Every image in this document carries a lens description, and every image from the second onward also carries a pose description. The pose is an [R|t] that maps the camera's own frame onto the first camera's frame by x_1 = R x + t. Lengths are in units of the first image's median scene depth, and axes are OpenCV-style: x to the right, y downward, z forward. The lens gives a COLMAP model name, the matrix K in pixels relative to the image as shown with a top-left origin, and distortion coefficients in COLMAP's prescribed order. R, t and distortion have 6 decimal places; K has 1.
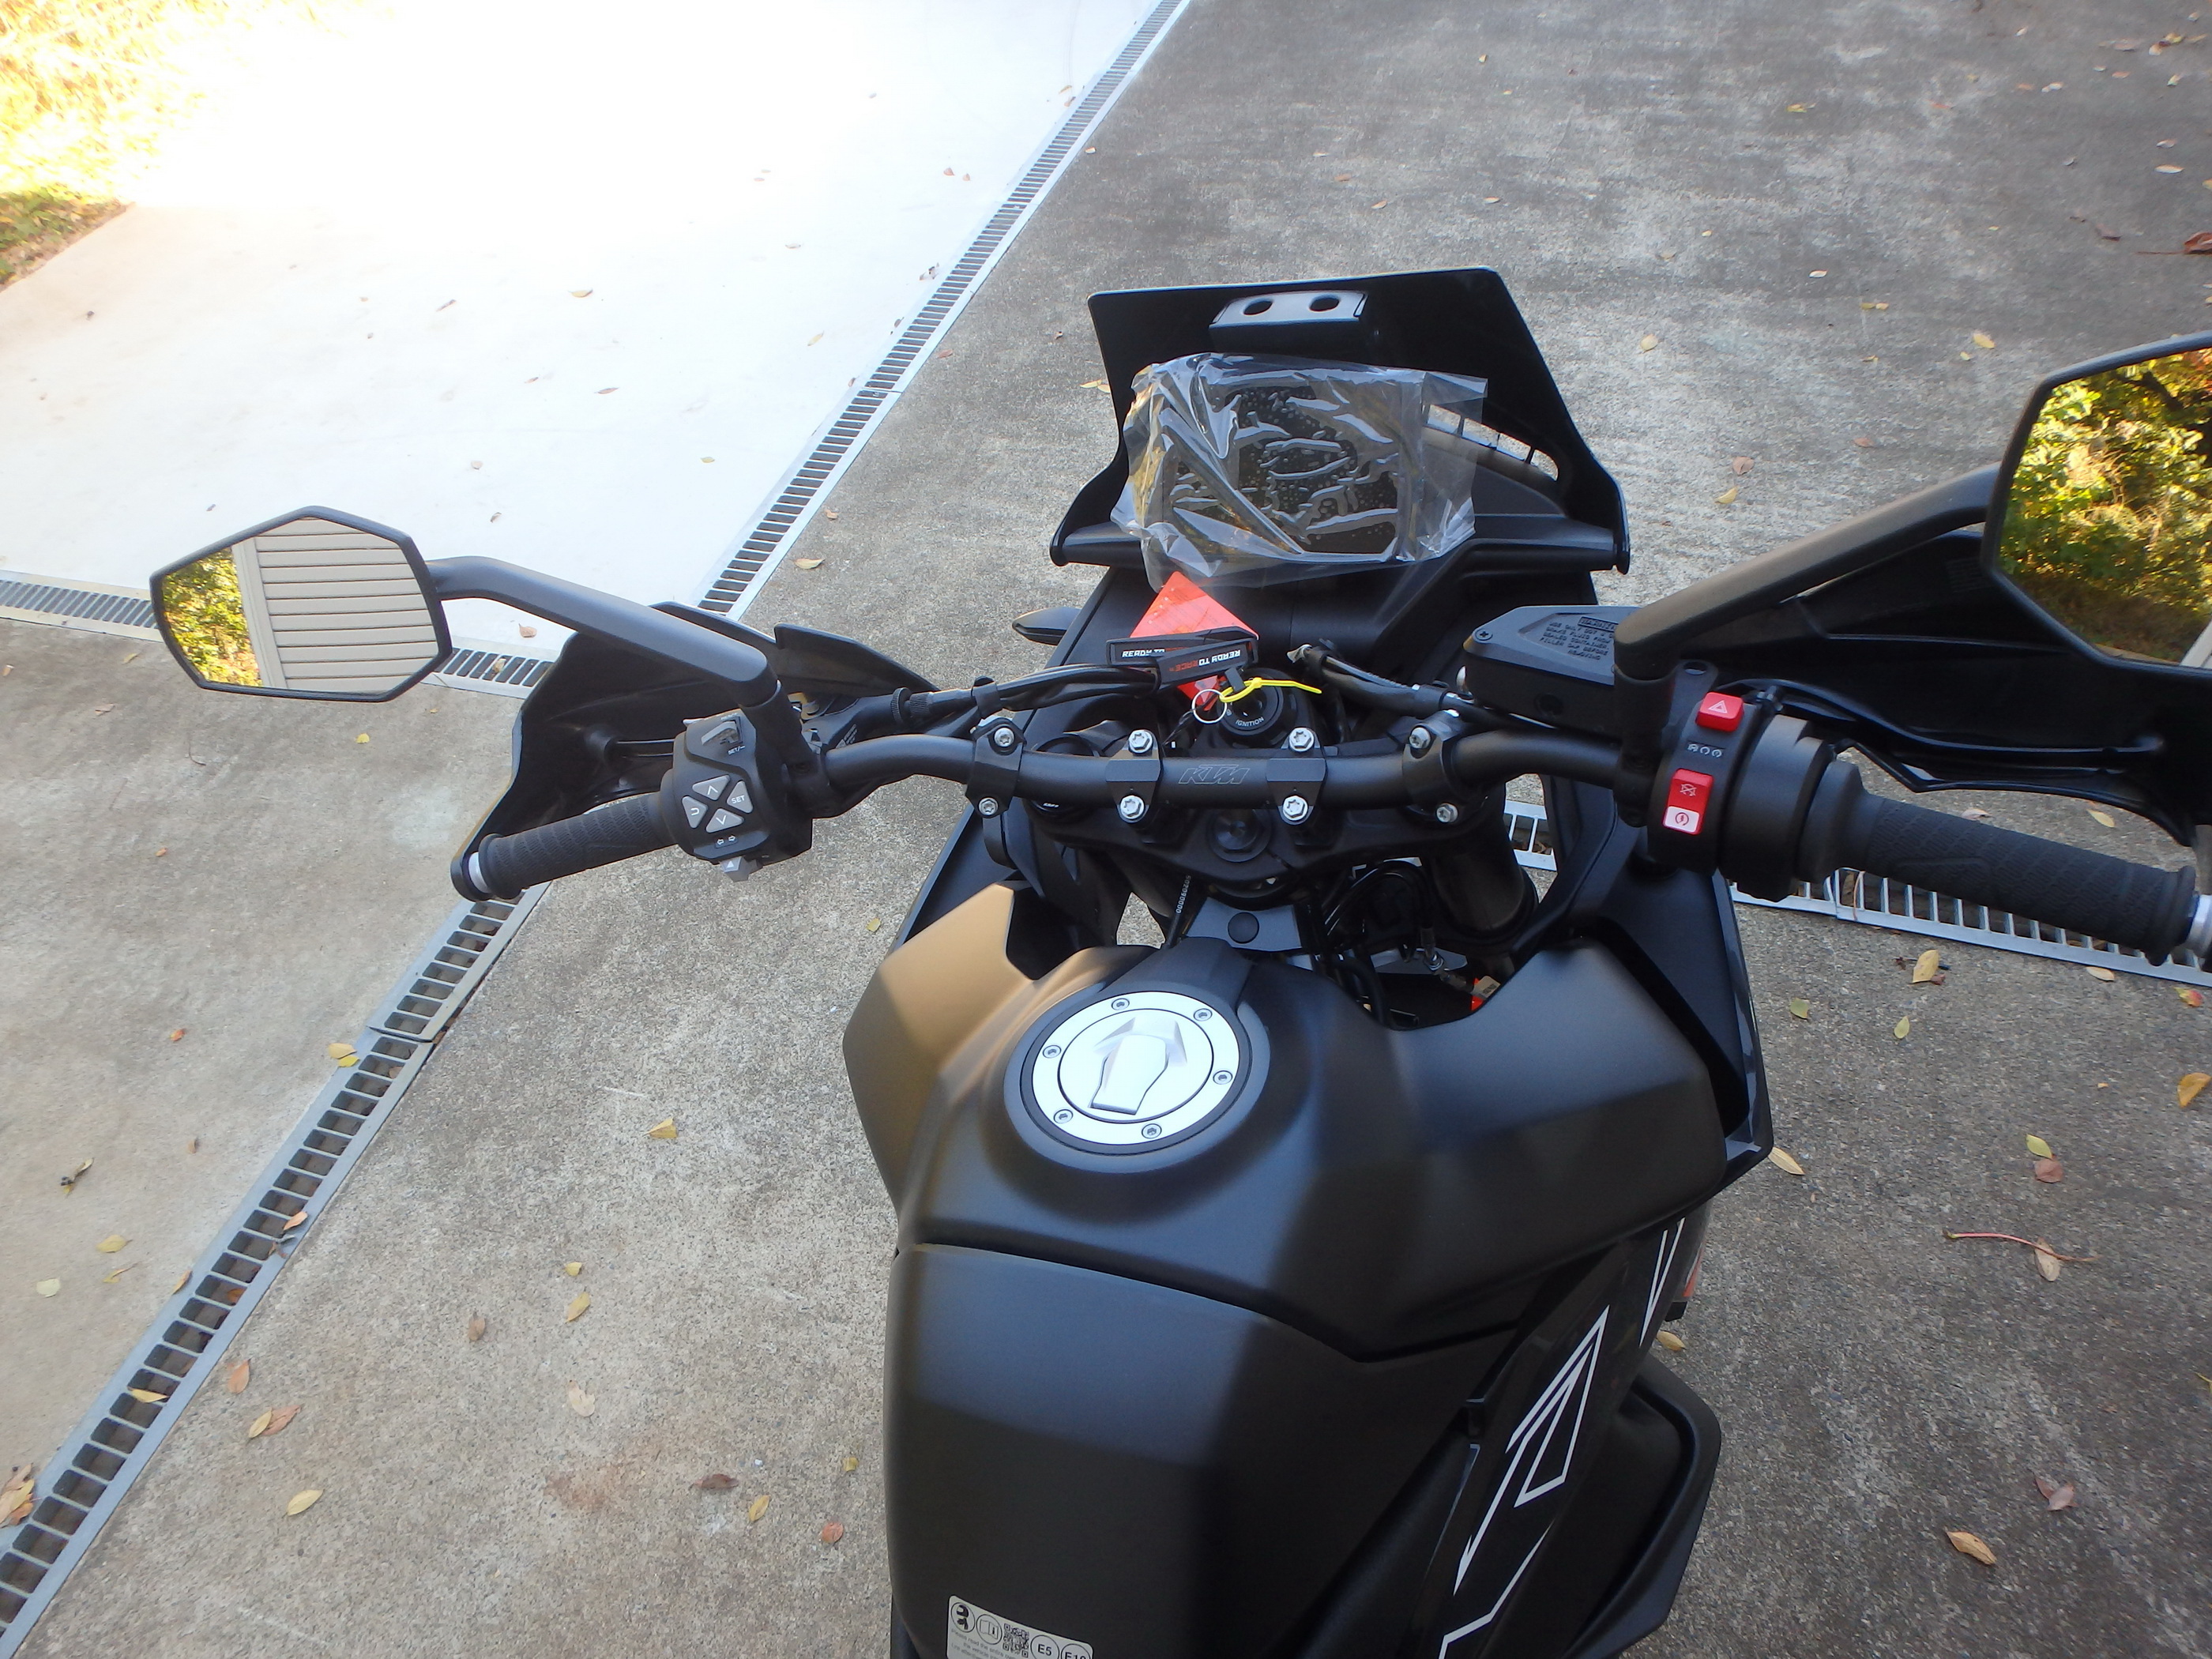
lens RADIAL K [[1371.7, 0, 1117.3], [0, 1371.7, 759.7], [0, 0, 1]] dist [-0.051864, 0.015024]
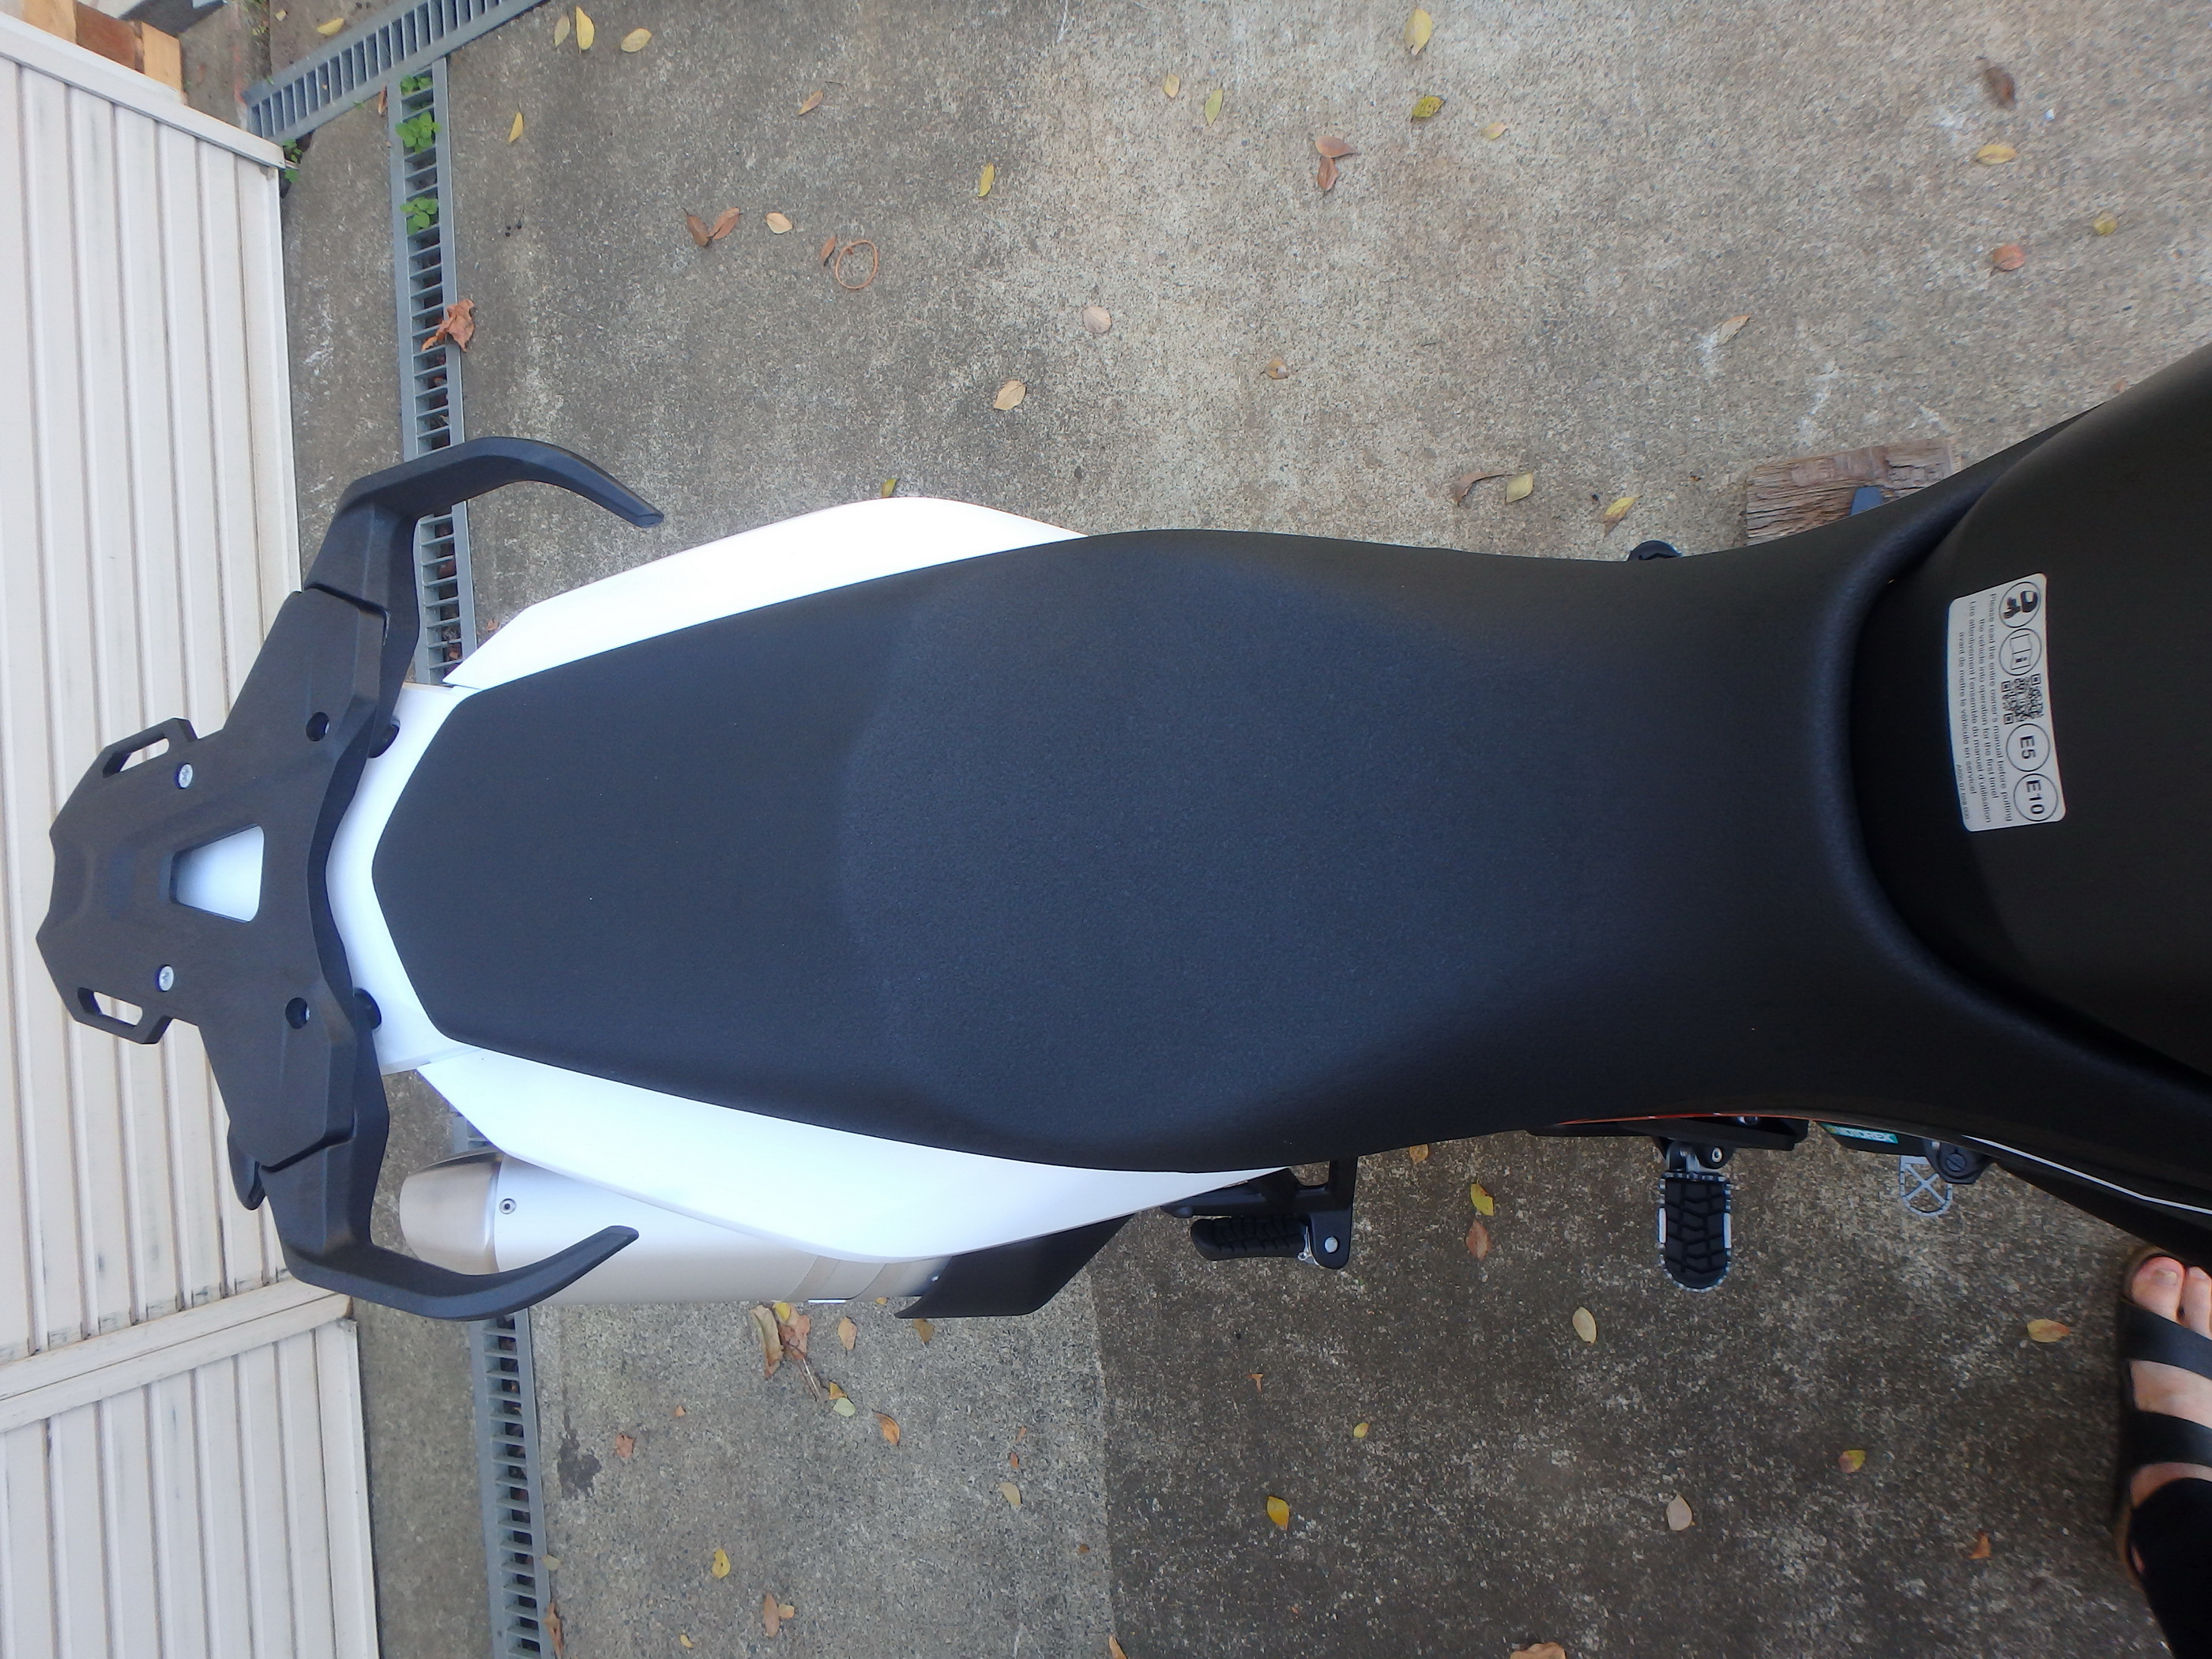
lens RADIAL K [[1371.7, 0, 1105.7], [0, 1371.7, 800.1], [0, 0, 1]] dist [-0.051864, 0.015024]
pose [[0.377950, 0.922693, -0.076099, -0.098956], [-0.319251, 0.207041, 0.924777, 0.148757], [0.869041, -0.325225, 0.372822, 0.254993]]
